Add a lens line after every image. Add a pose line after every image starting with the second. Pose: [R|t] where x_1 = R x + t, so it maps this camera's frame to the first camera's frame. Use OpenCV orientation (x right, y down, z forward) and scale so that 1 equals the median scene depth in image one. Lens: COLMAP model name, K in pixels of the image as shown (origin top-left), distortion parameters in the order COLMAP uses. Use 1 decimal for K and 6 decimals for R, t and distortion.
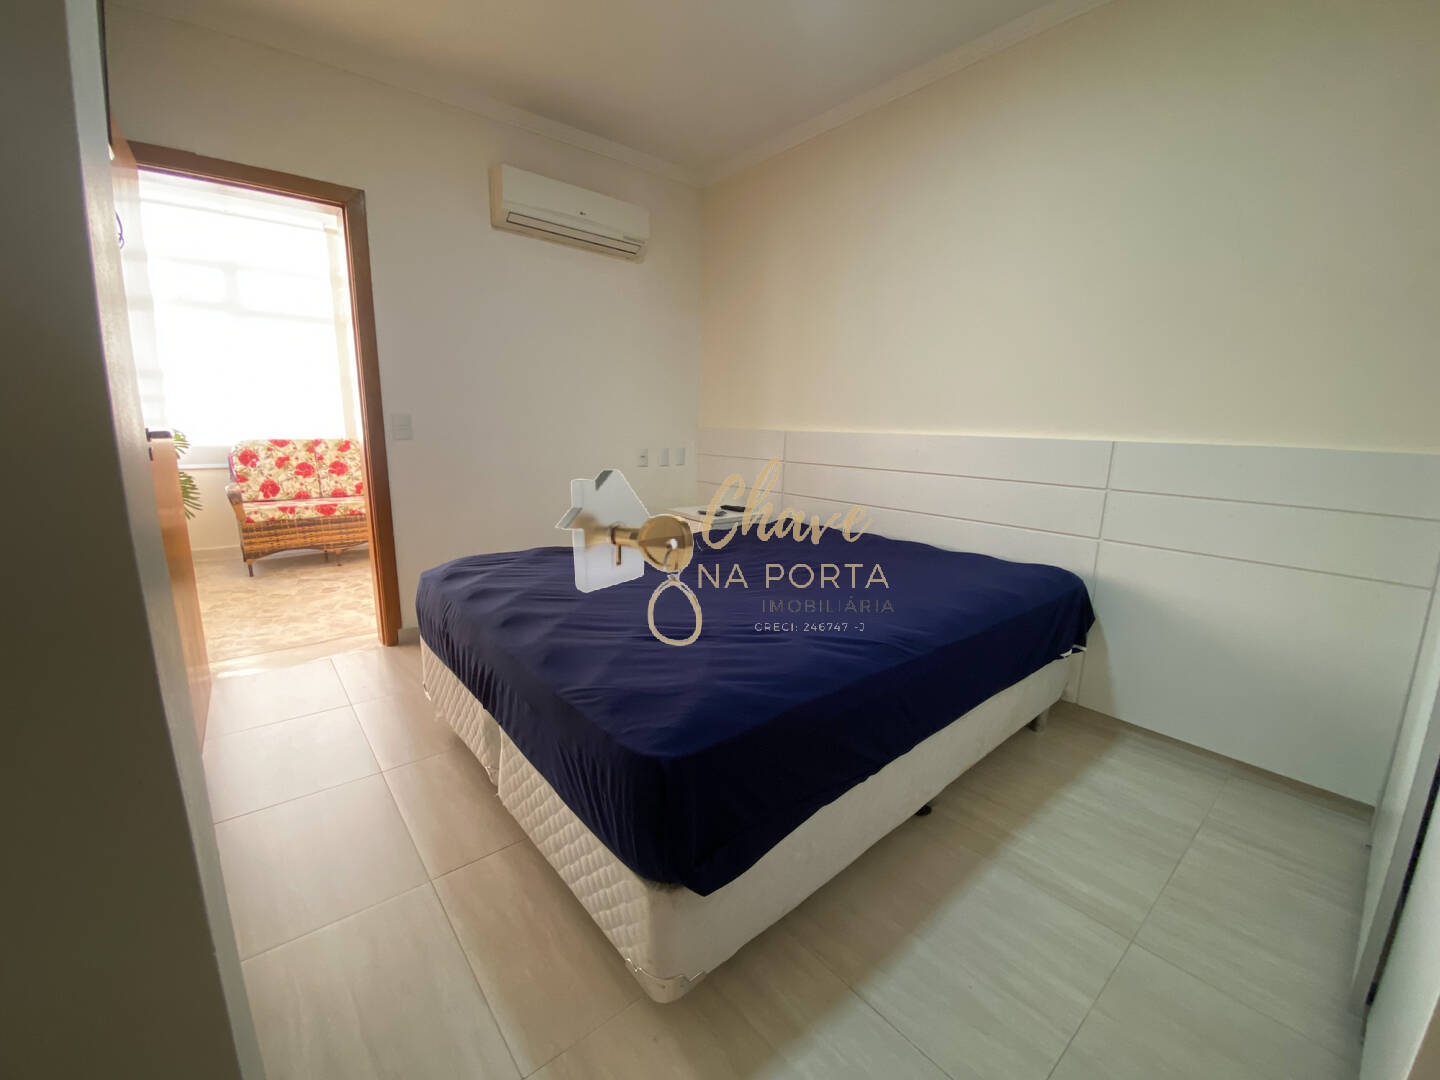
lens RADIAL K [[592.1, 0, 722.7], [0, 592.1, 540.4], [0, 0, 1]] dist [-0.001089, -0.000207]
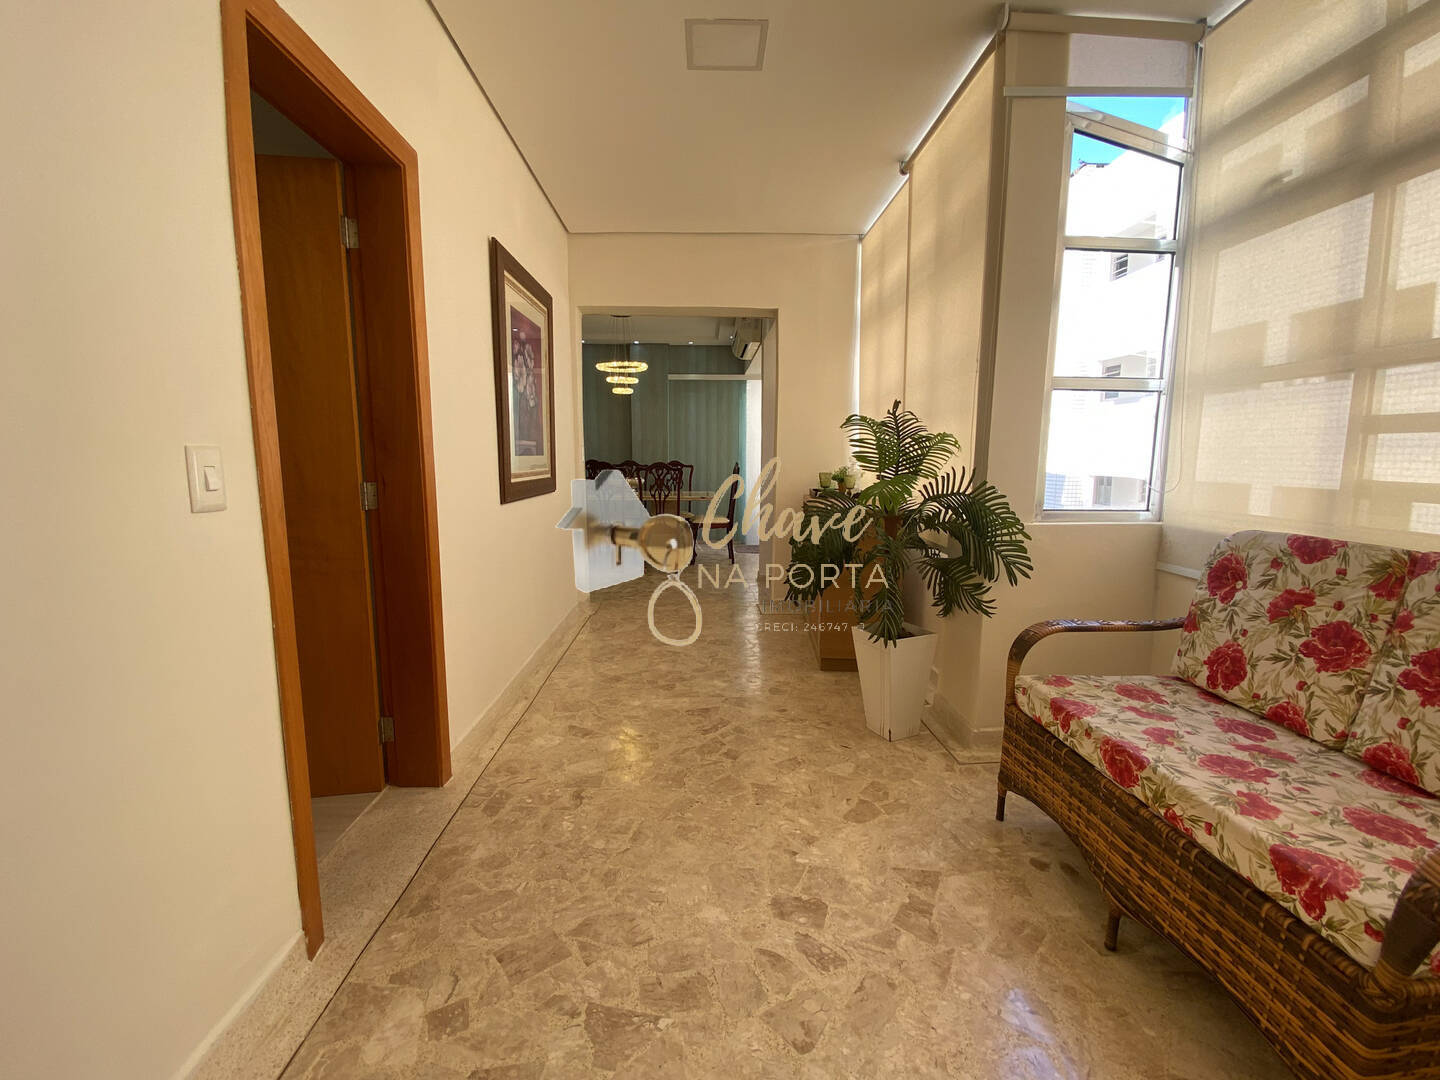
lens RADIAL K [[592.1, 0, 718.2], [0, 592.1, 538.9], [0, 0, 1]] dist [-0.001089, -0.000207]
pose [[-0.622981, 0.078231, -0.778315, -0.293632], [-0.165306, 0.959349, 0.228742, -0.192341], [0.764571, 0.271162, -0.584724, 0.946029]]
